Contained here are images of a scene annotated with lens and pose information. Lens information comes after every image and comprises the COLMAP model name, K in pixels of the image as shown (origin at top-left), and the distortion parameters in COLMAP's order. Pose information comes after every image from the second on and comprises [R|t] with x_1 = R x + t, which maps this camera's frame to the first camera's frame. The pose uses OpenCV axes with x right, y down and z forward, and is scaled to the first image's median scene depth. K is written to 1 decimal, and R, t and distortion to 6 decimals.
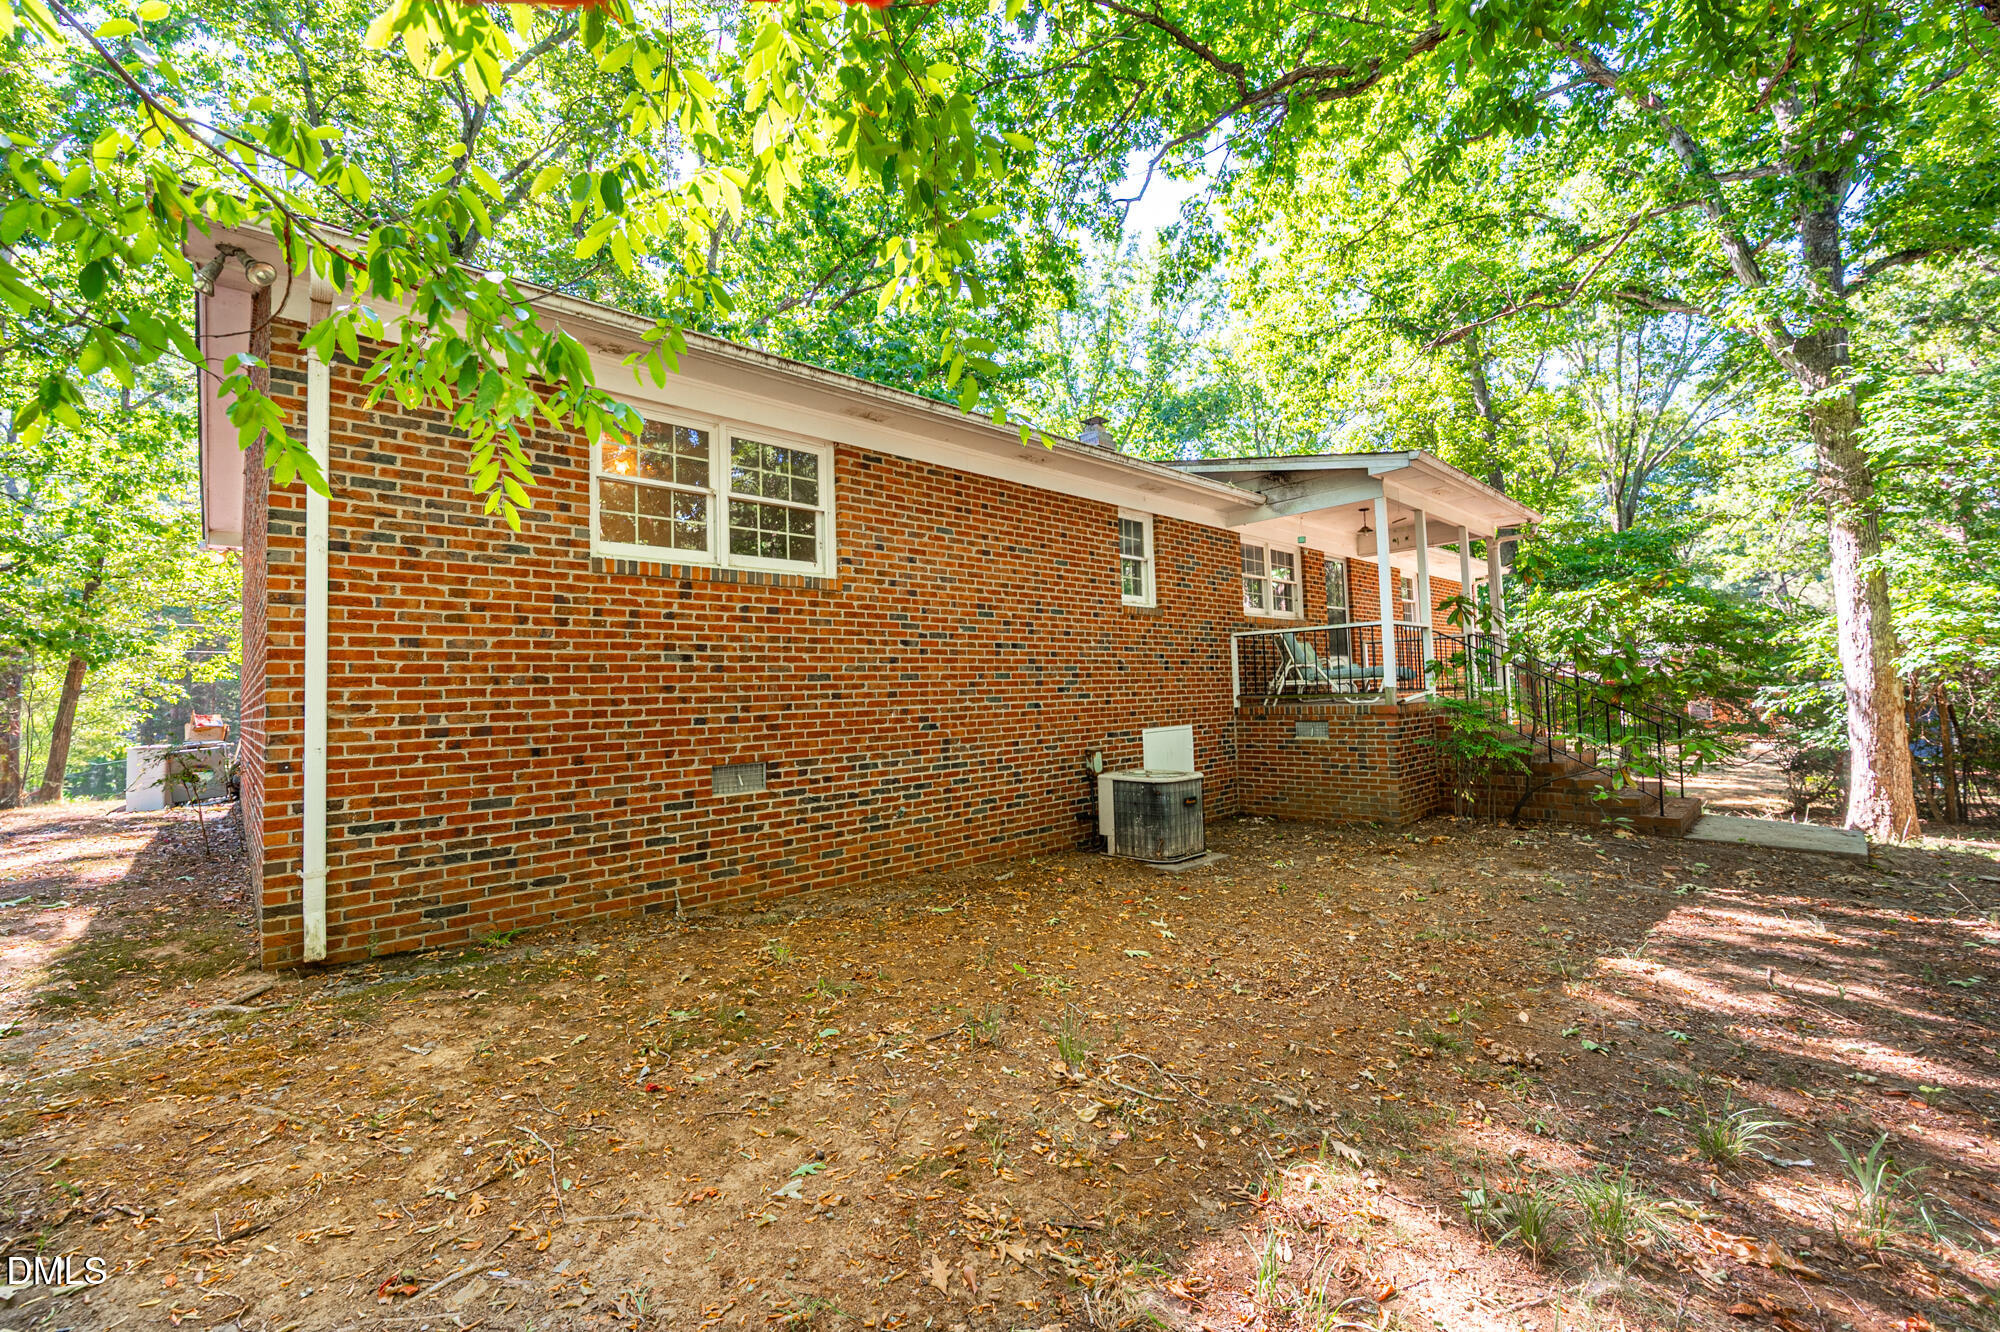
lens RADIAL K [[805.4, 0, 988.6], [0, 805.4, 667.6], [0, 0, 1]] dist [-0.004505, -0.000390]
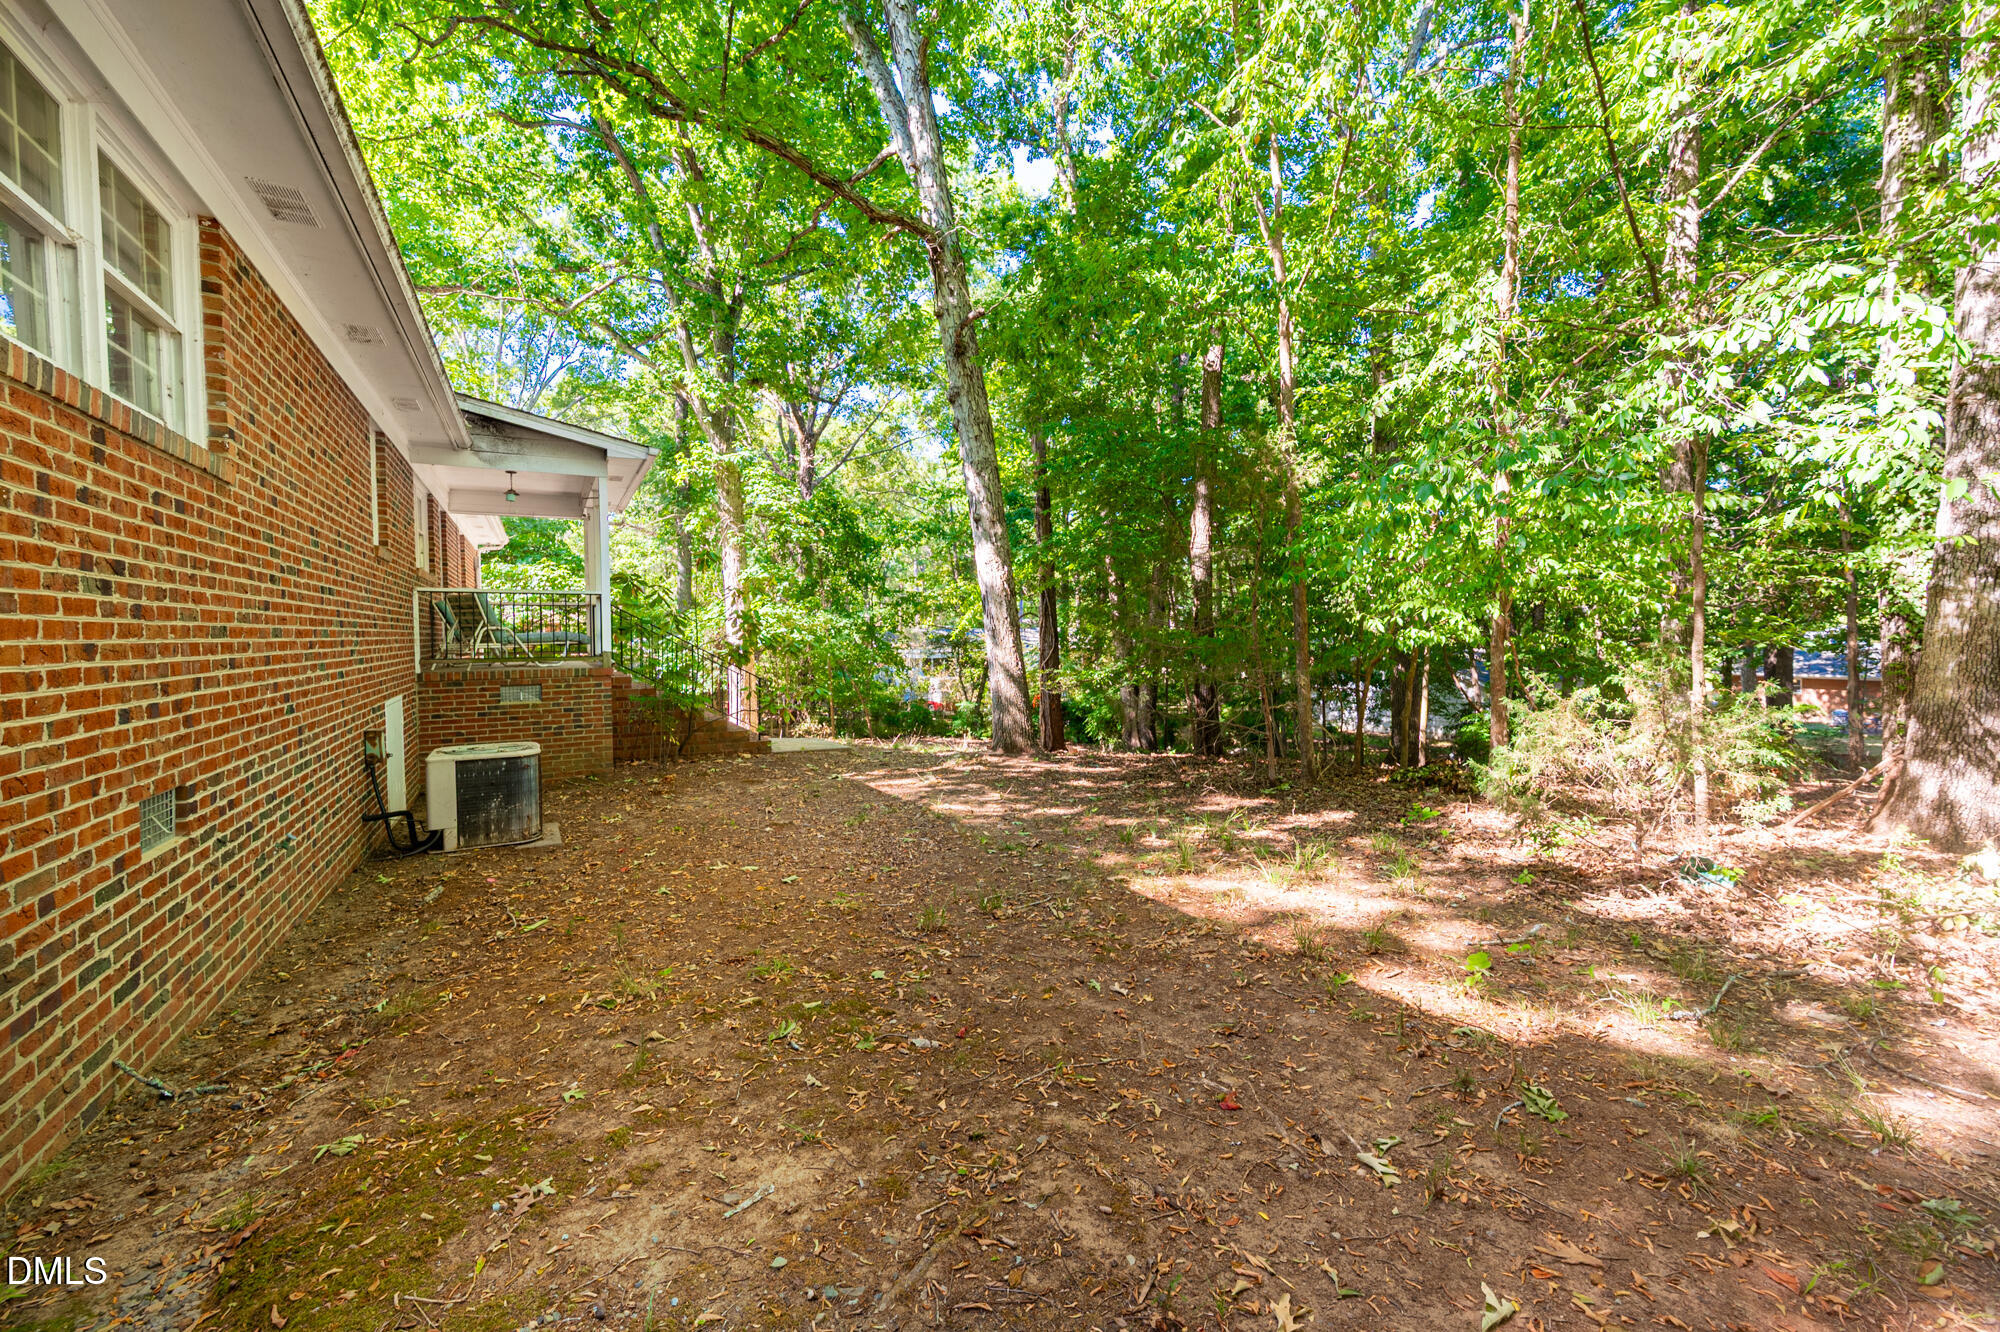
lens RADIAL K [[805.4, 0, 988.4], [0, 805.4, 660.2], [0, 0, 1]] dist [-0.004505, -0.000390]
pose [[0.242116, -0.007331, 0.970220, -0.796352], [-0.028392, 0.999490, 0.014638, 0.011214], [-0.969832, -0.031091, 0.241784, 0.407502]]
